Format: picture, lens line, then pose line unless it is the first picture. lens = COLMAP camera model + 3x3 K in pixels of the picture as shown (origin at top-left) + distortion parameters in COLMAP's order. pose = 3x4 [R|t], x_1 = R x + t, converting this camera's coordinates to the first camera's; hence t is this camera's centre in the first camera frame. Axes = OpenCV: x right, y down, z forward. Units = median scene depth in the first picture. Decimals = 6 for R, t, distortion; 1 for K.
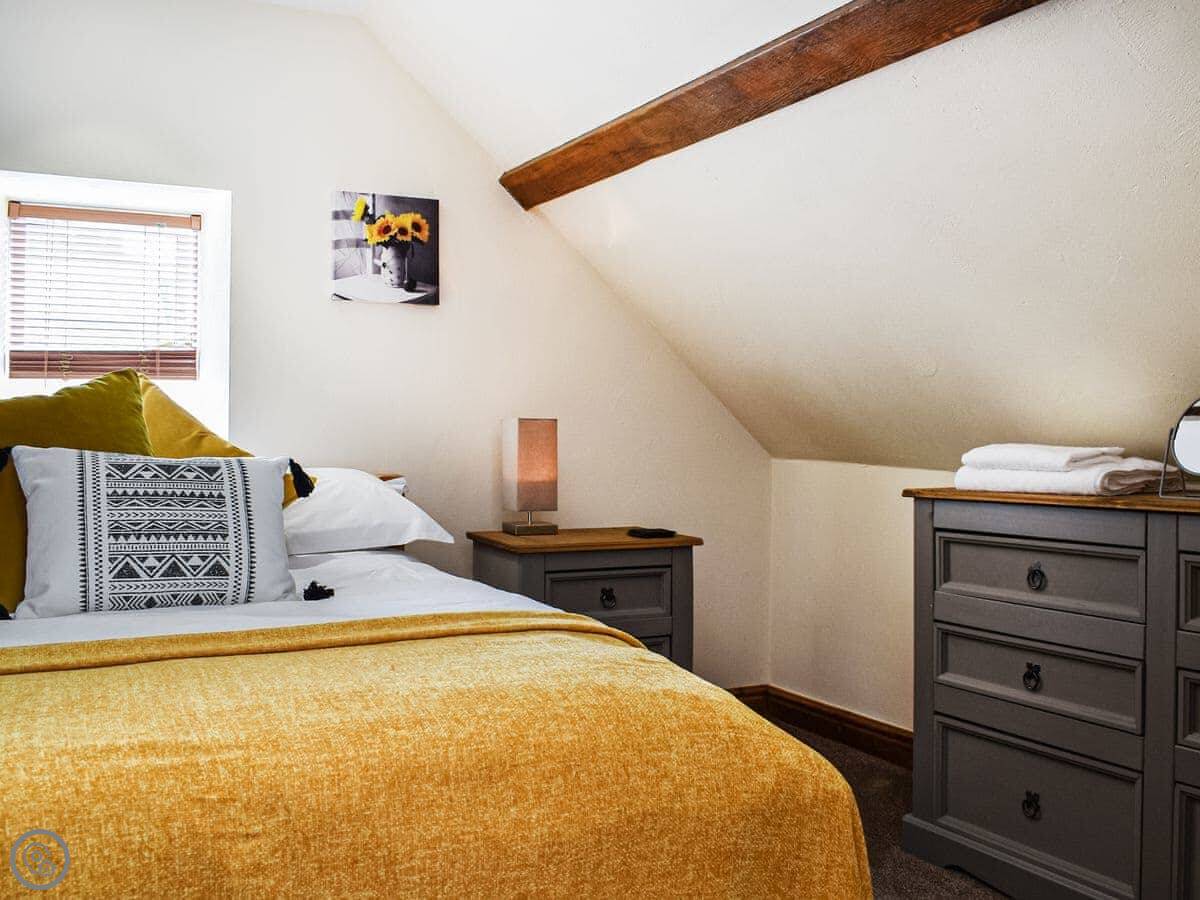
lens RADIAL K [[1042.2, 0, 600.7], [0, 1042.2, 395.8], [0, 0, 1]] dist [-0.095989, 0.014090]
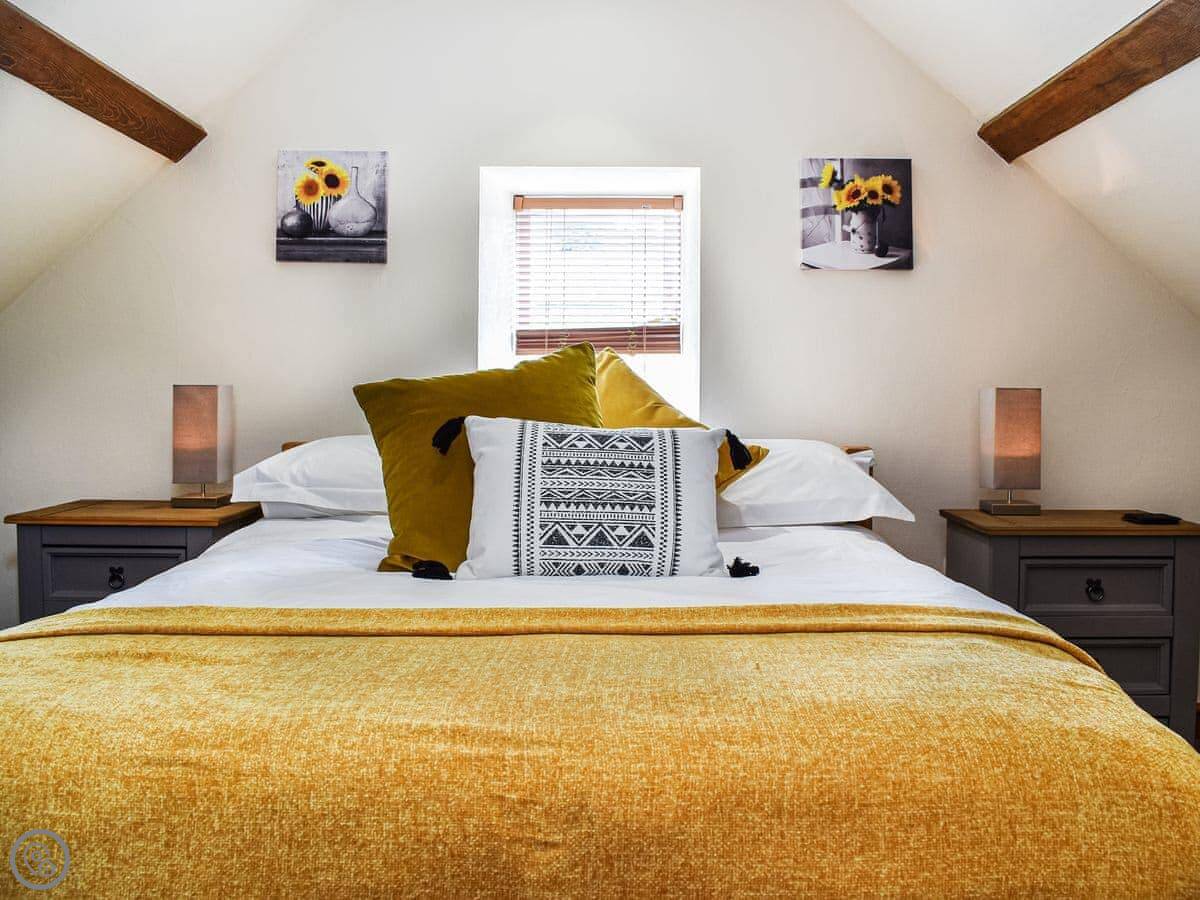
lens RADIAL K [[1042.2, 0, 600.7], [0, 1042.2, 395.8], [0, 0, 1]] dist [-0.095989, 0.014090]
pose [[0.893671, -0.001988, -0.448717, 0.073406], [0.014368, 0.999604, 0.024185, 0.006657], [0.448492, -0.028061, 0.893346, 0.142392]]
